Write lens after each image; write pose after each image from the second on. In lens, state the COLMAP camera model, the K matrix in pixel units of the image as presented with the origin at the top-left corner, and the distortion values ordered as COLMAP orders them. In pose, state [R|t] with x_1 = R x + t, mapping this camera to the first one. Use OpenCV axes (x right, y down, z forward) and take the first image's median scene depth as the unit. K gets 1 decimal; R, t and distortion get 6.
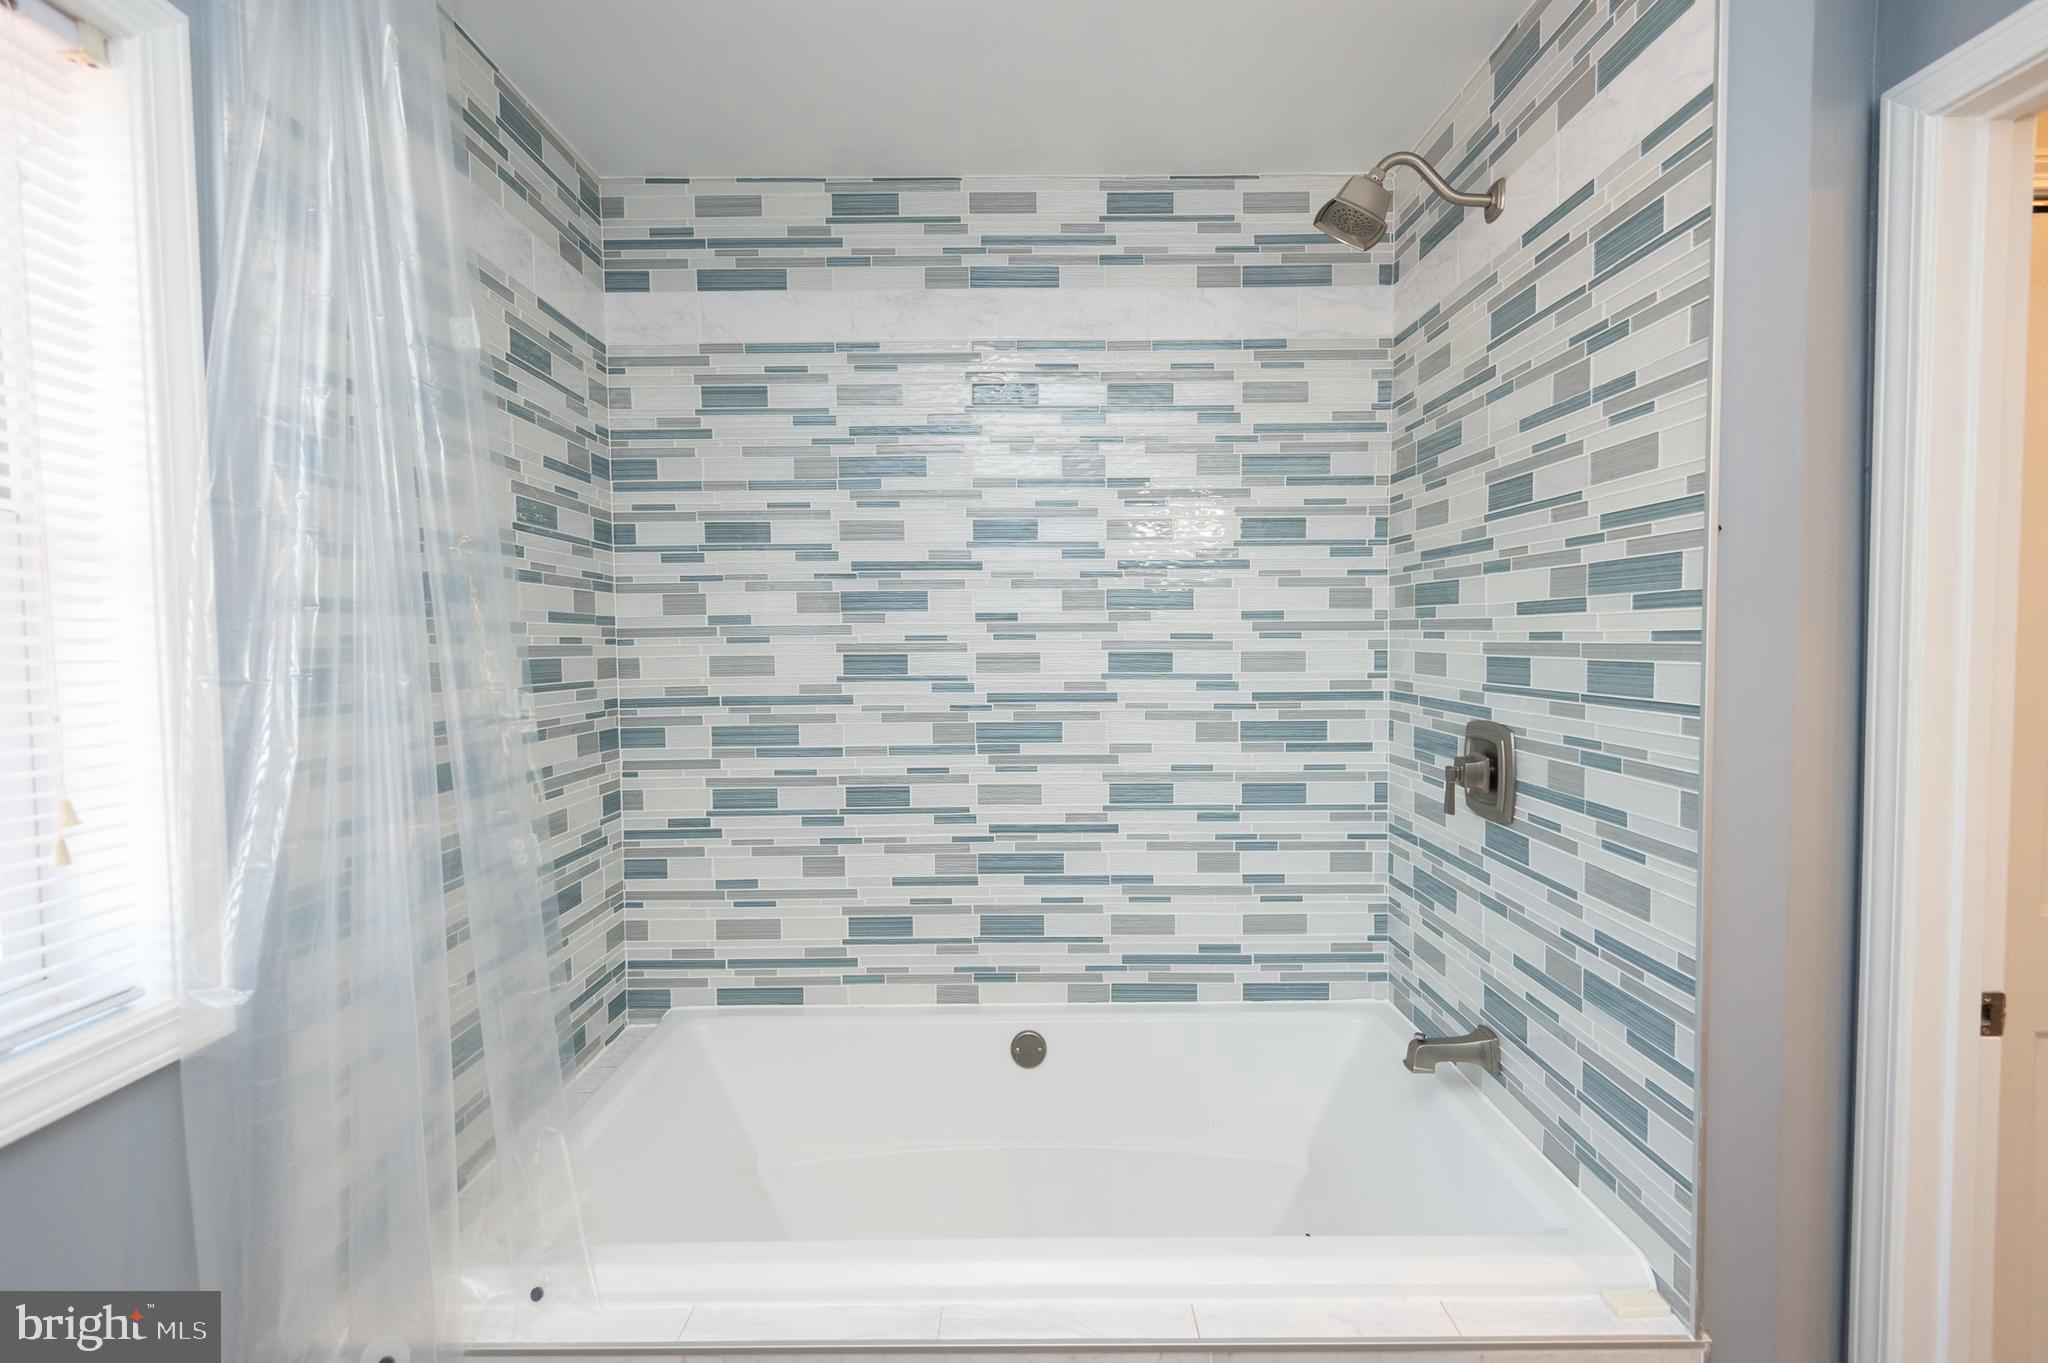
lens RADIAL K [[936.0, 0, 1024.2], [0, 936.0, 684.8], [0, 0, 1]] dist [0.026274, -0.009841]
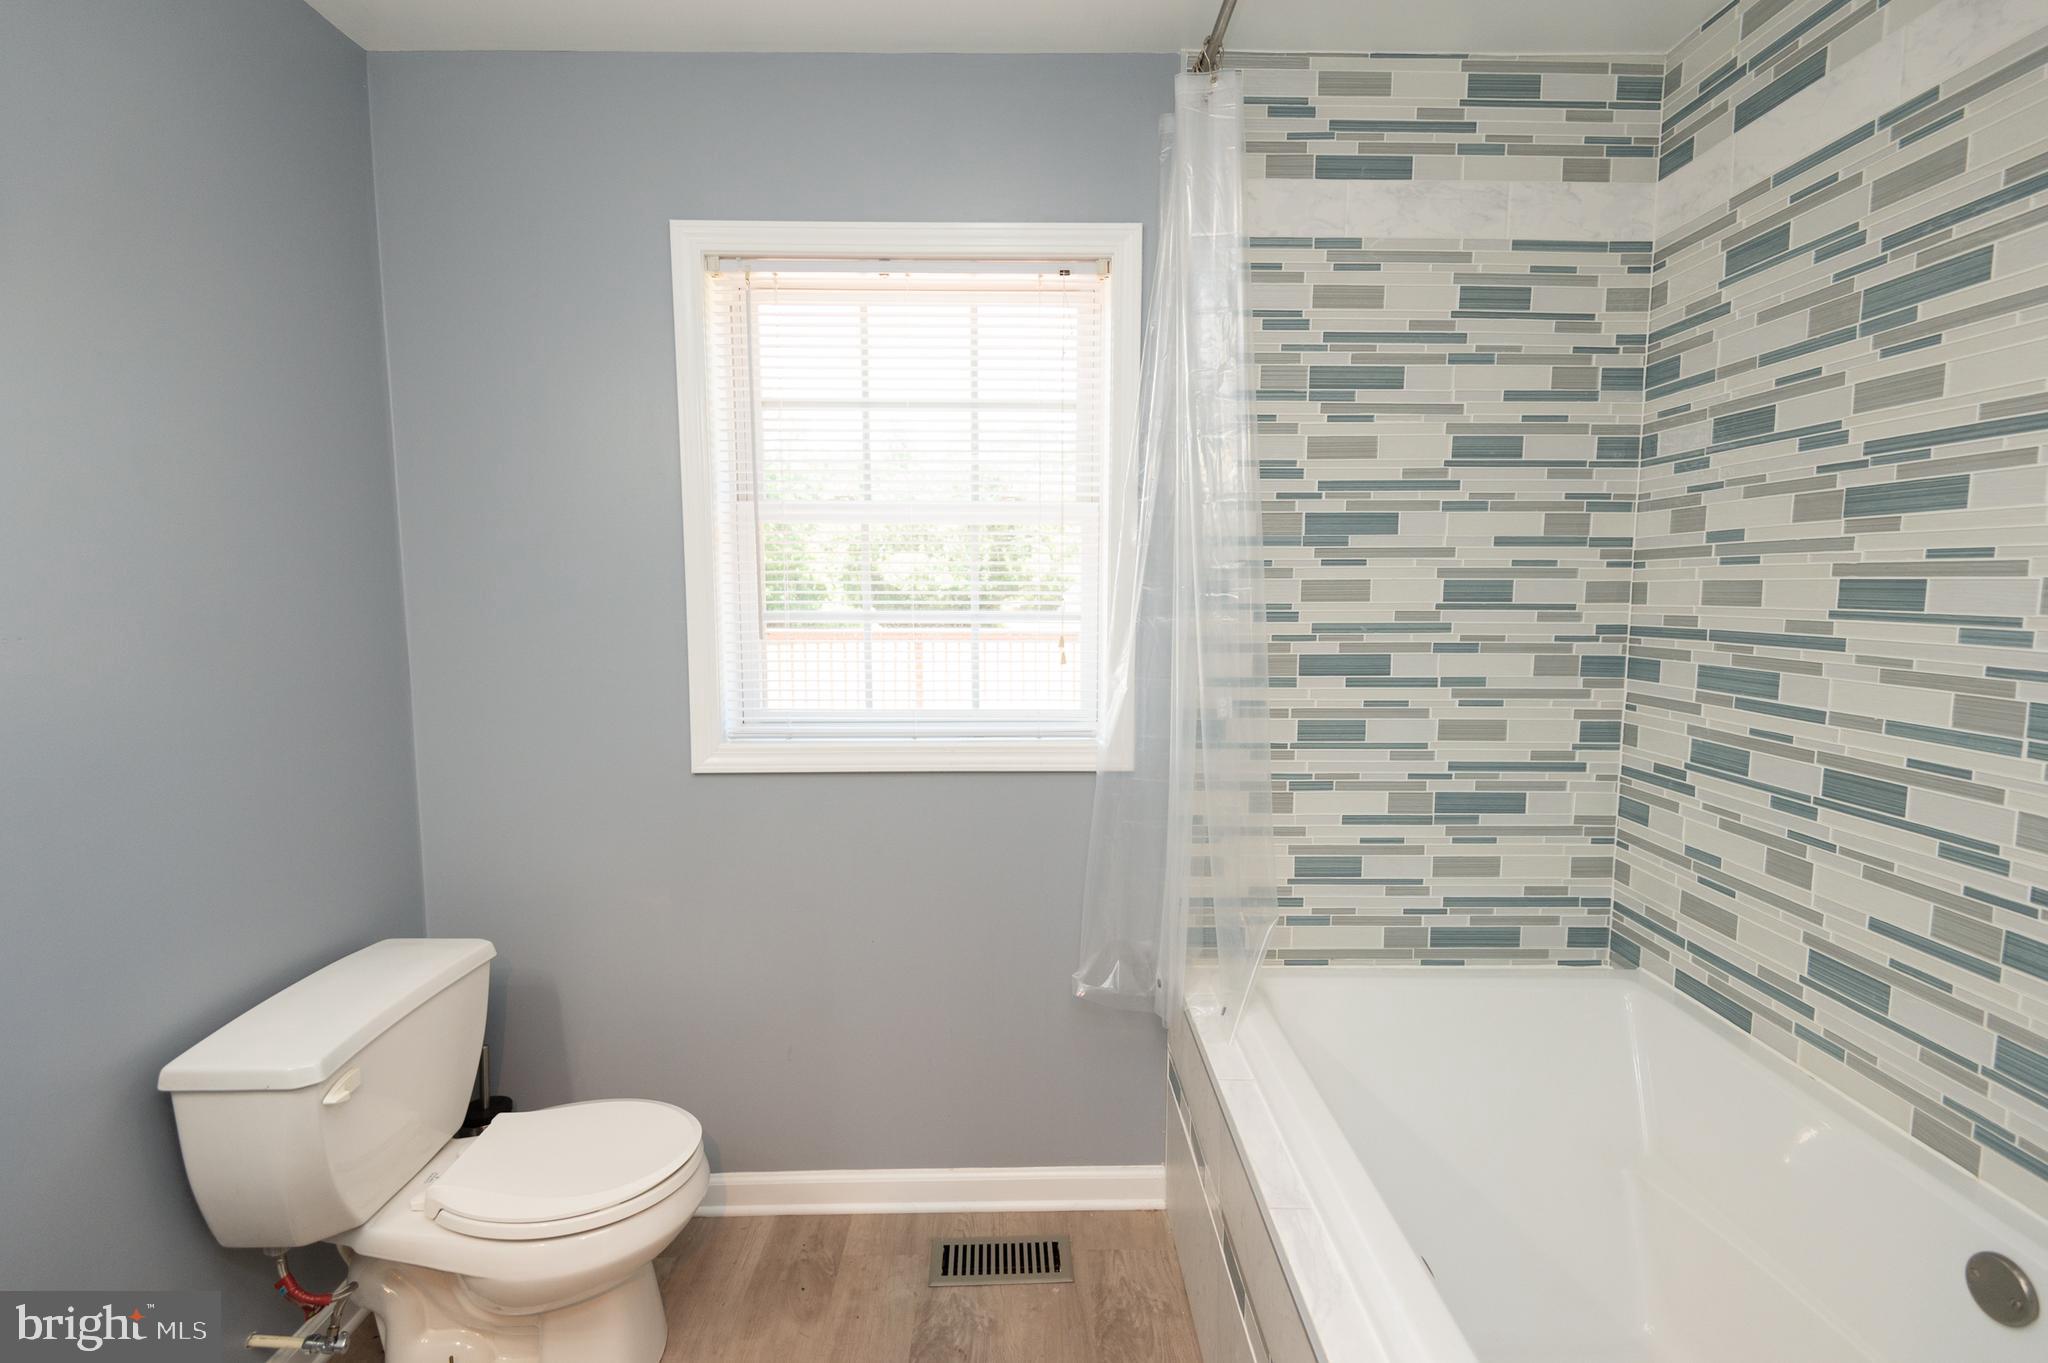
lens RADIAL K [[936.0, 0, 1025.7], [0, 936.0, 675.1], [0, 0, 1]] dist [0.026274, -0.009841]
pose [[0.010248, 0.107842, -0.994115, 0.509013], [-0.049721, 0.992993, 0.107208, -0.007143], [0.998711, 0.048330, 0.015538, 0.384970]]
